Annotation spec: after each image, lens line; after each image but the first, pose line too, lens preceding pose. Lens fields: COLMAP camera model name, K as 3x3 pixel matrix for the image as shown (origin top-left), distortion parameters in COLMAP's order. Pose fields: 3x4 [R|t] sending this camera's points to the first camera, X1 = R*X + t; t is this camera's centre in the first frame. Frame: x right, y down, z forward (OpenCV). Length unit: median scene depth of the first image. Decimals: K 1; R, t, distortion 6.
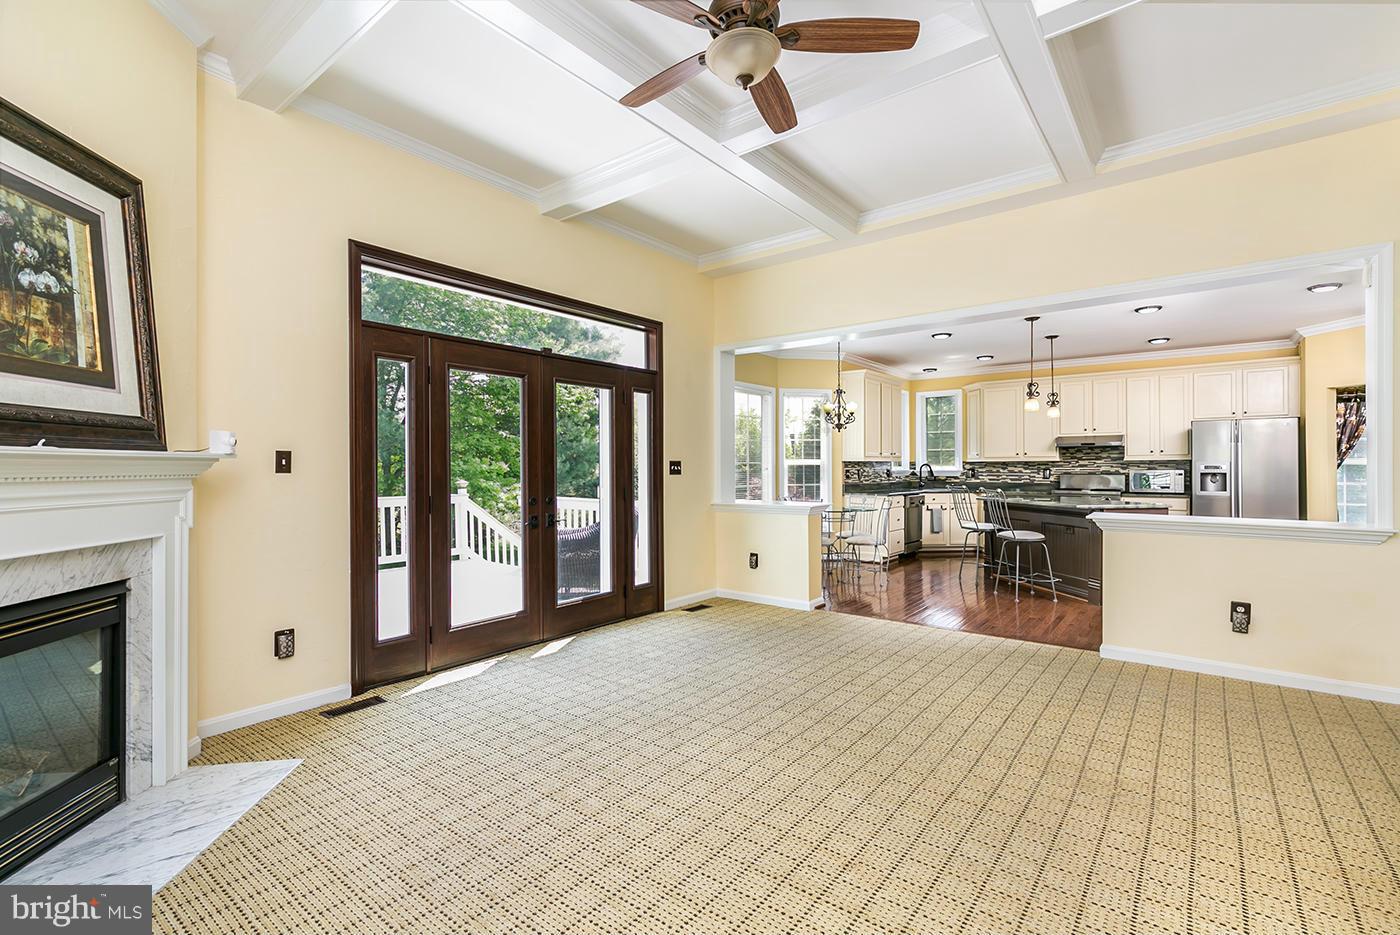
lens RADIAL K [[634.5, 0, 694.3], [0, 634.5, 465.1], [0, 0, 1]] dist [0.013709, -0.006072]
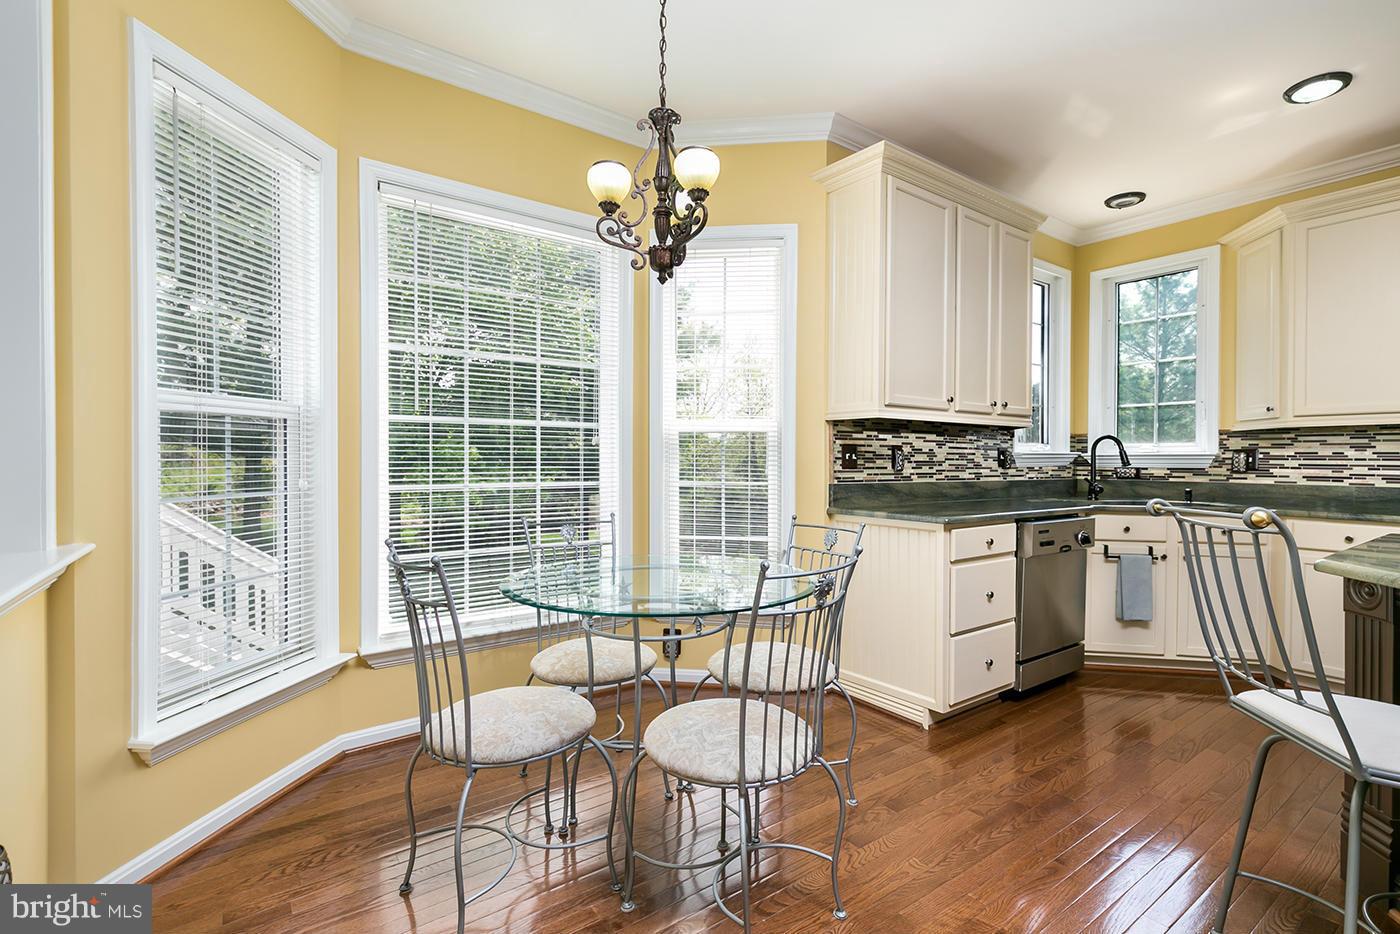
lens RADIAL K [[634.5, 0, 694.3], [0, 634.5, 464.6], [0, 0, 1]] dist [0.013709, -0.006072]
pose [[0.962750, 0.010458, -0.270191, 0.240753], [-0.006812, 0.999873, 0.014428, 0.012960], [0.270308, -0.012050, 0.962699, 0.590634]]
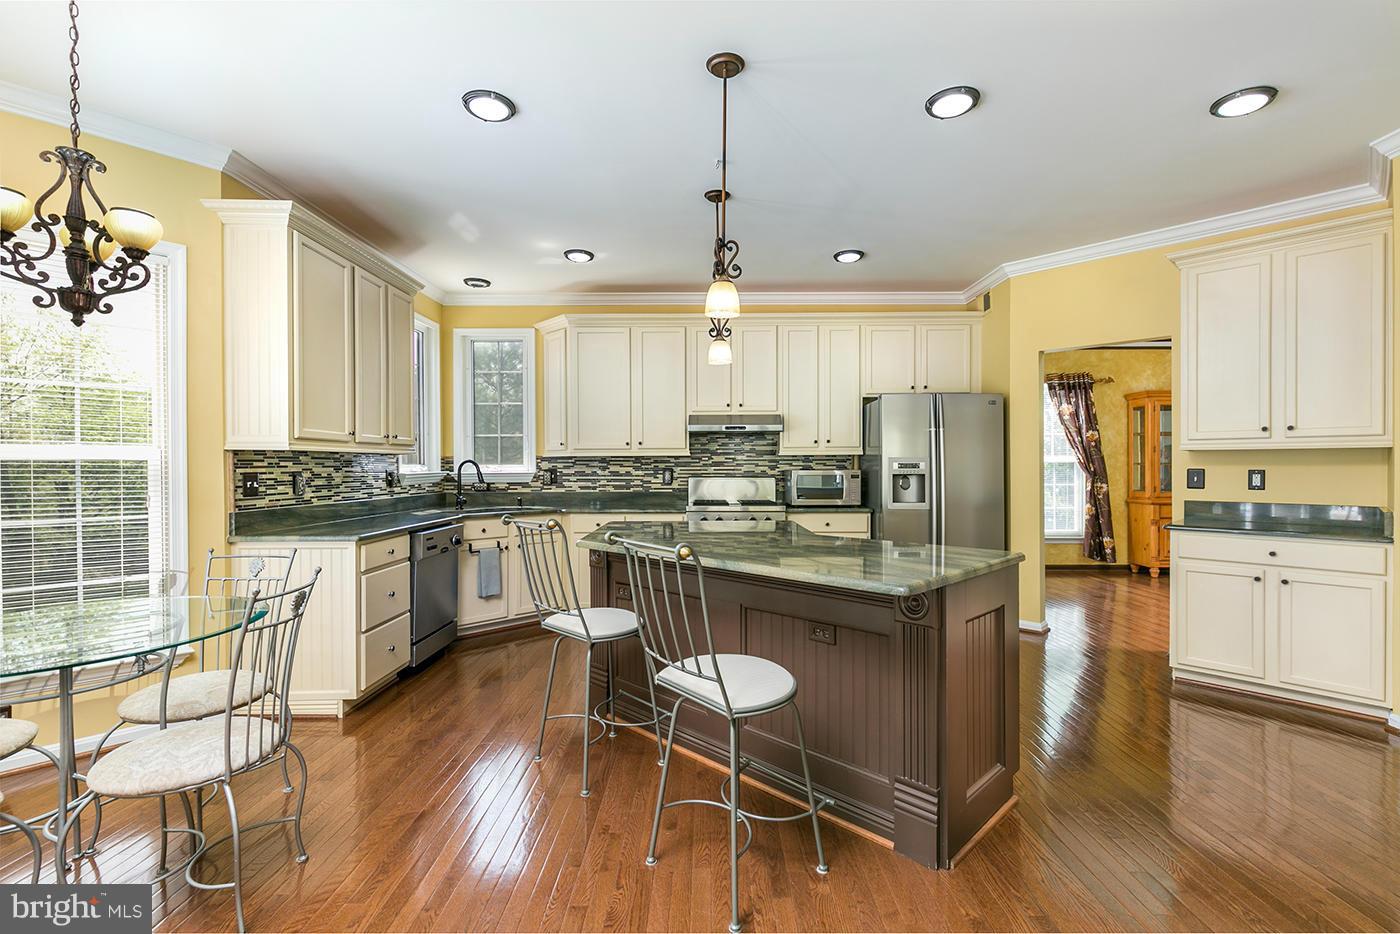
lens RADIAL K [[634.5, 0, 694.3], [0, 634.5, 464.6], [0, 0, 1]] dist [0.013709, -0.006072]
pose [[0.791844, -0.000047, 0.610723, 0.207514], [-0.000184, 1.000000, 0.000315, 0.001751], [-0.610723, -0.000362, 0.791844, 0.513537]]
